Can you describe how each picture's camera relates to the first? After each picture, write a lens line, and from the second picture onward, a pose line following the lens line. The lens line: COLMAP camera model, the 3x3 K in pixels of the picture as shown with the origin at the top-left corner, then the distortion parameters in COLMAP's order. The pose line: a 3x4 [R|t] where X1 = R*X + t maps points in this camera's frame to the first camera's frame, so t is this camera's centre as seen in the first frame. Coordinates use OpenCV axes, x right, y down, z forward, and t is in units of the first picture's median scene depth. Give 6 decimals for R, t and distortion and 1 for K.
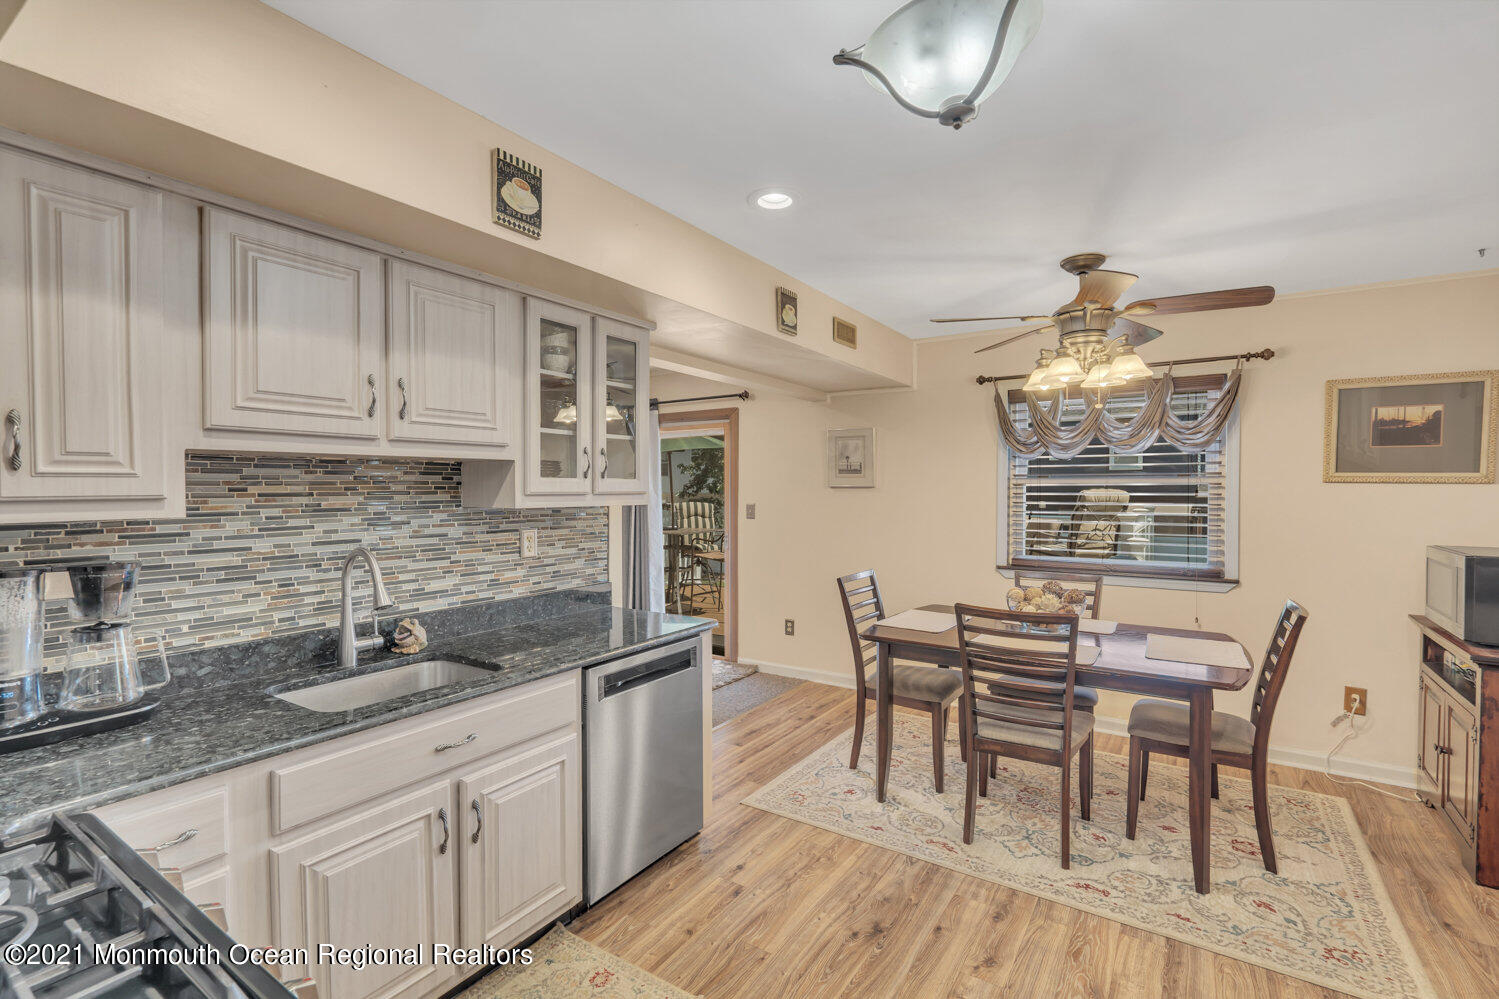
lens RADIAL K [[675.9, 0, 746.5], [0, 675.9, 498.8], [0, 0, 1]] dist [-0.012515, 0.005807]
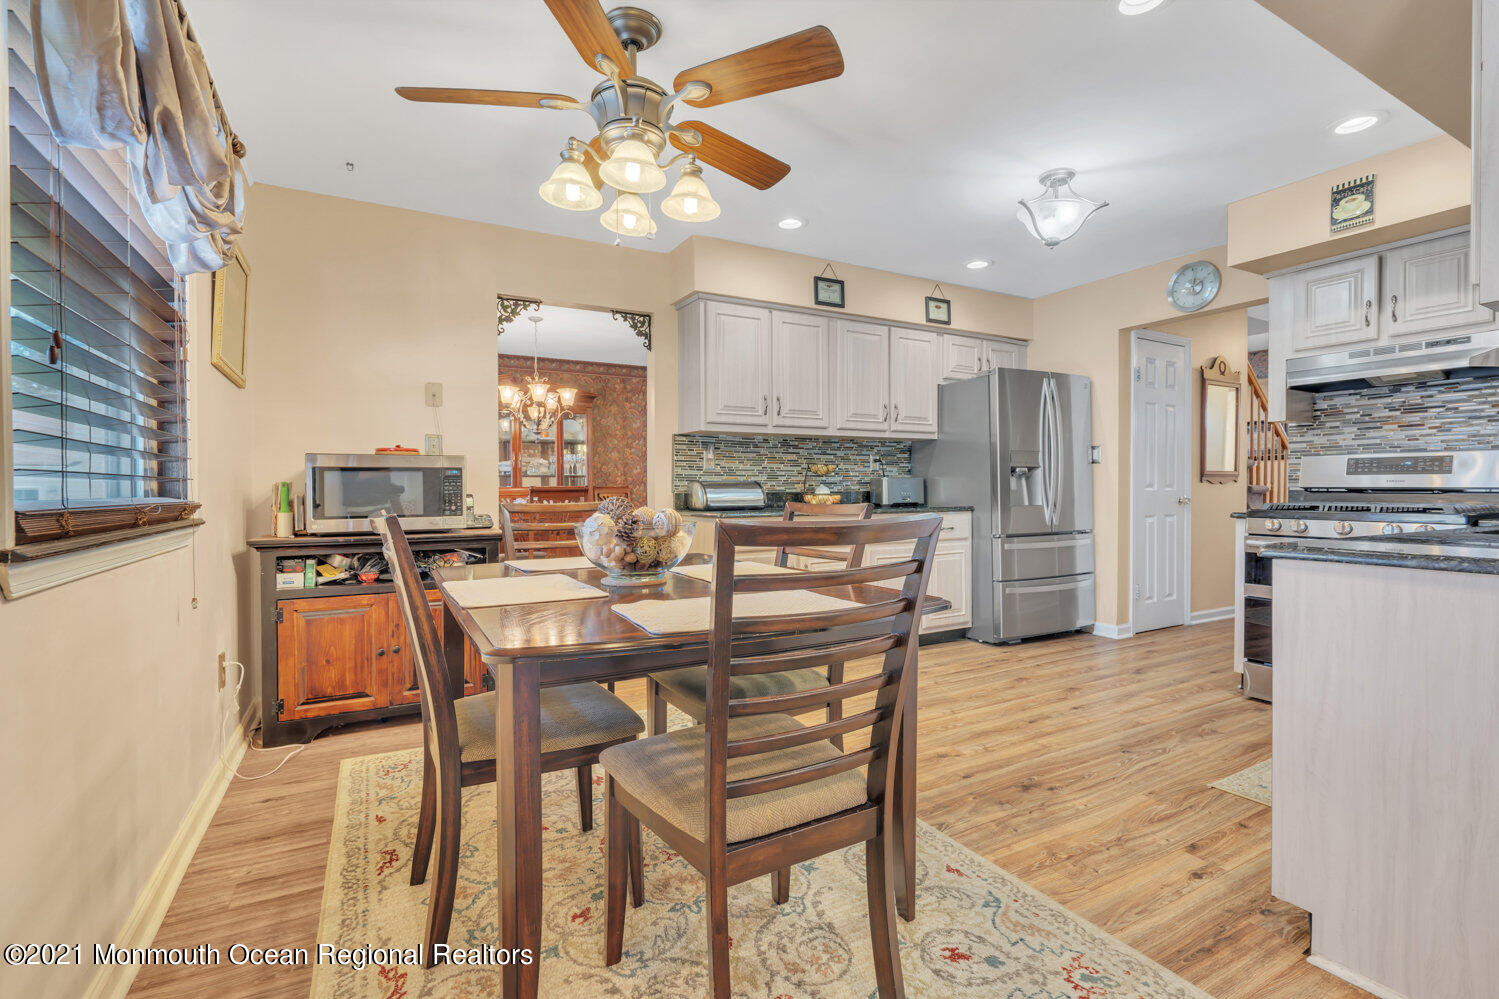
lens RADIAL K [[675.9, 0, 747.8], [0, 675.9, 498.0], [0, 0, 1]] dist [-0.012515, 0.005807]
pose [[-0.888256, -0.003490, 0.459336, 0.077236], [0.010760, 0.999539, 0.028401, 0.118282], [-0.459223, 0.030170, -0.887809, 1.644794]]
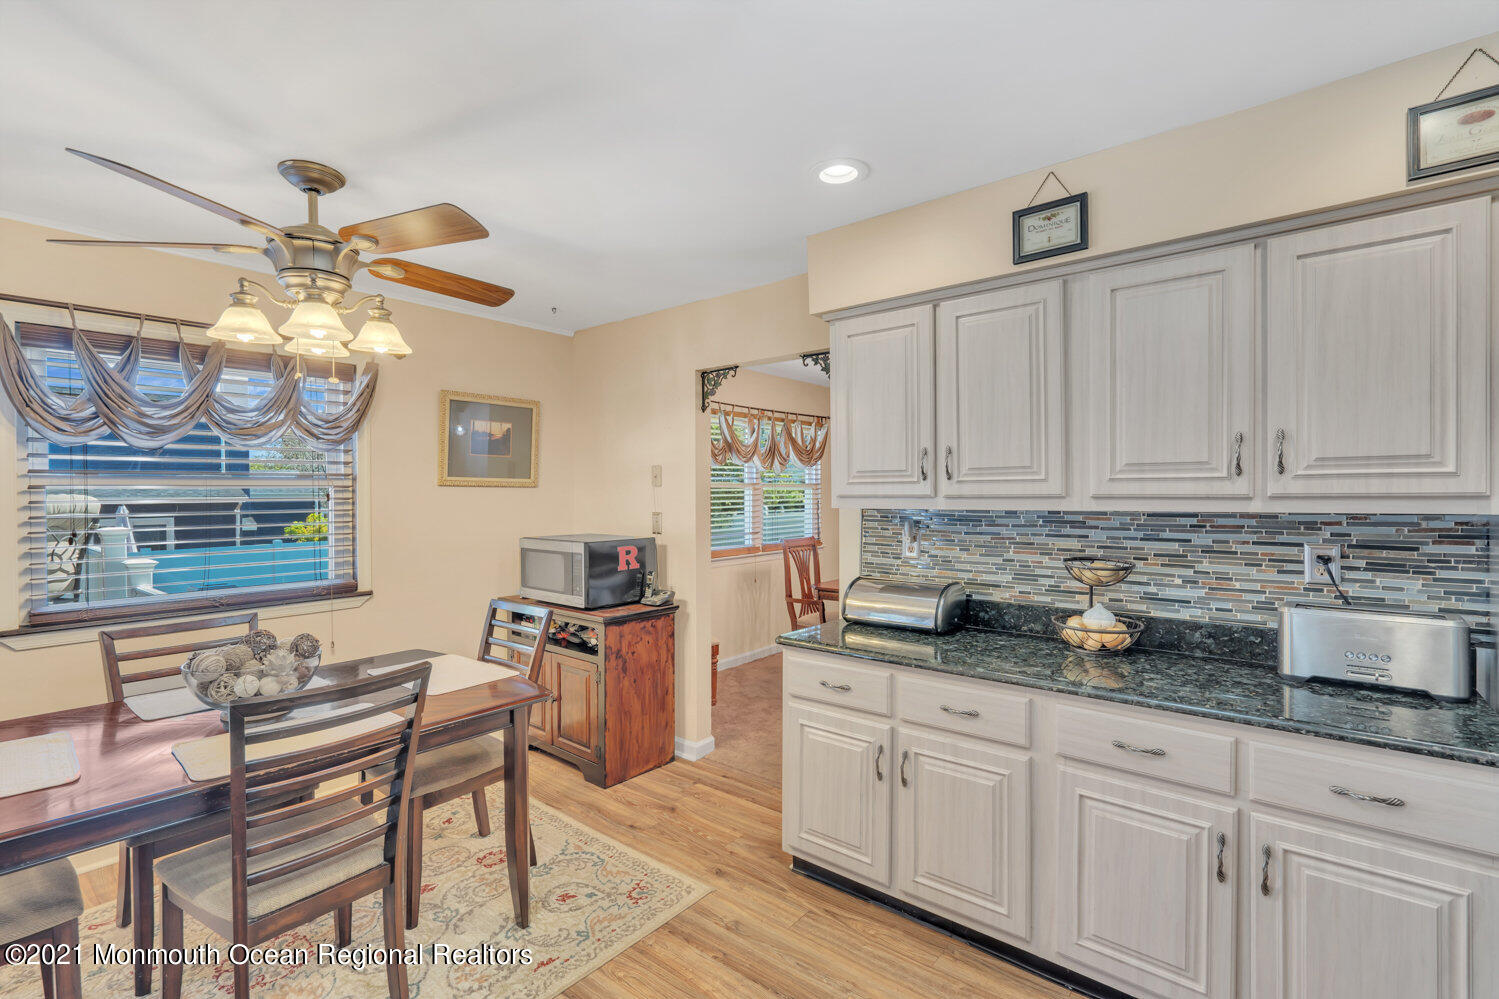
lens RADIAL K [[675.9, 0, 747.6], [0, 675.9, 497.4], [0, 0, 1]] dist [-0.012515, 0.005807]
pose [[0.100653, -0.009511, 0.994876, -0.176064], [0.020212, 0.999767, 0.007513, -0.005435], [-0.994716, 0.019352, 0.100822, 0.494610]]
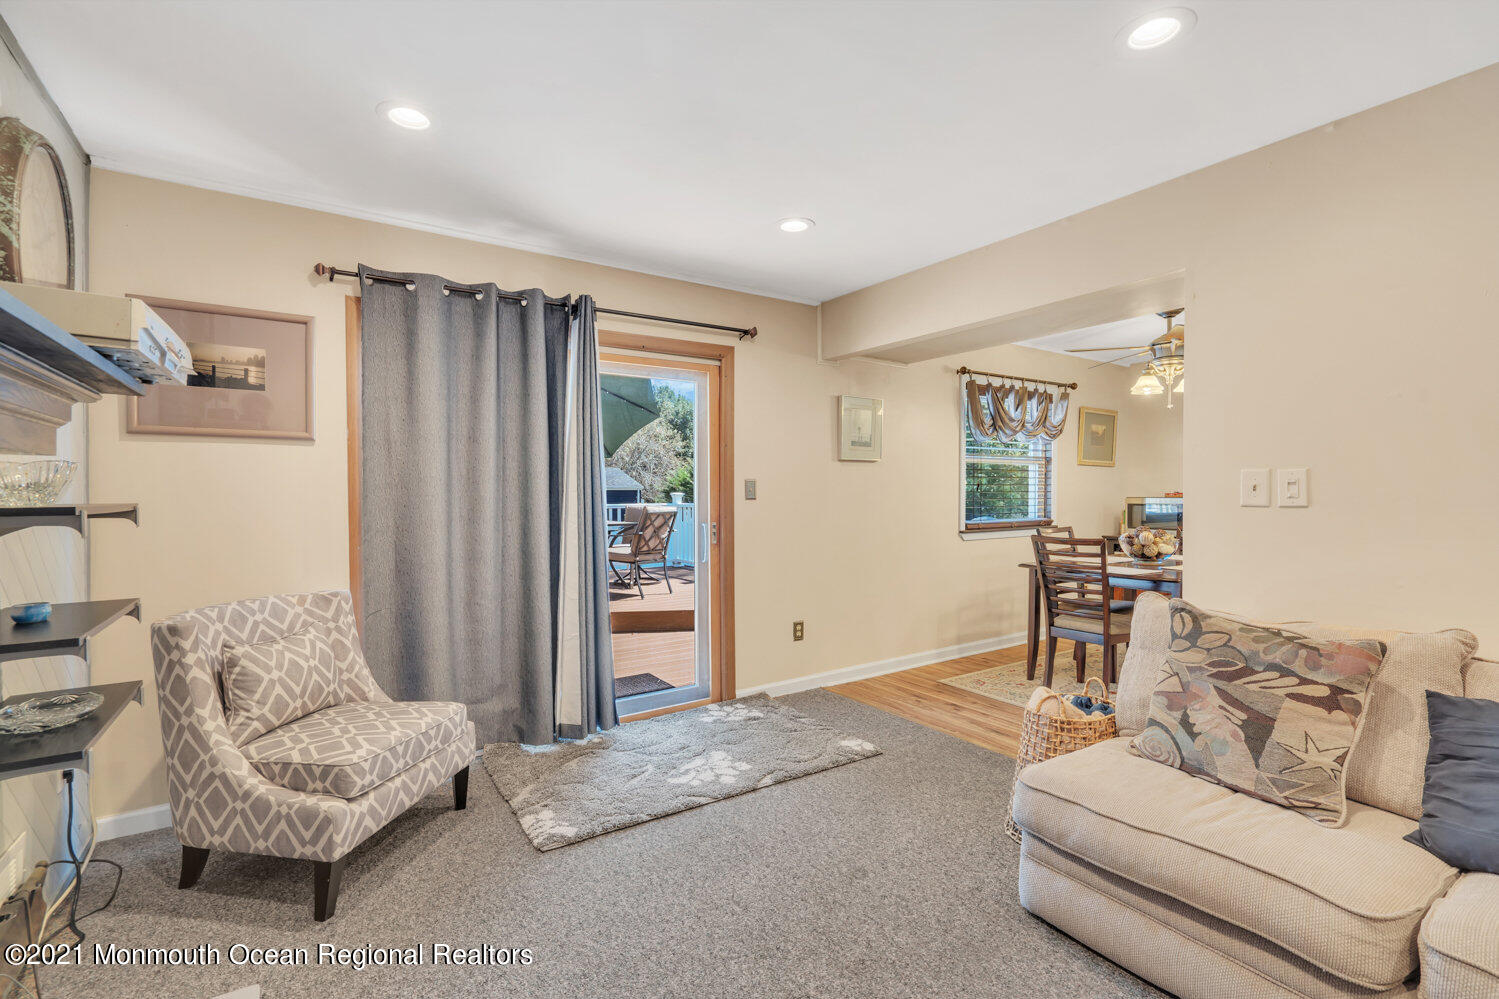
lens RADIAL K [[675.9, 0, 752.6], [0, 675.9, 493.0], [0, 0, 1]] dist [-0.012515, 0.005807]
pose [[0.376272, -0.008062, 0.926474, -1.297938], [0.016092, 0.999868, 0.002165, 0.038307], [-0.926369, 0.014094, 0.376352, 1.353883]]
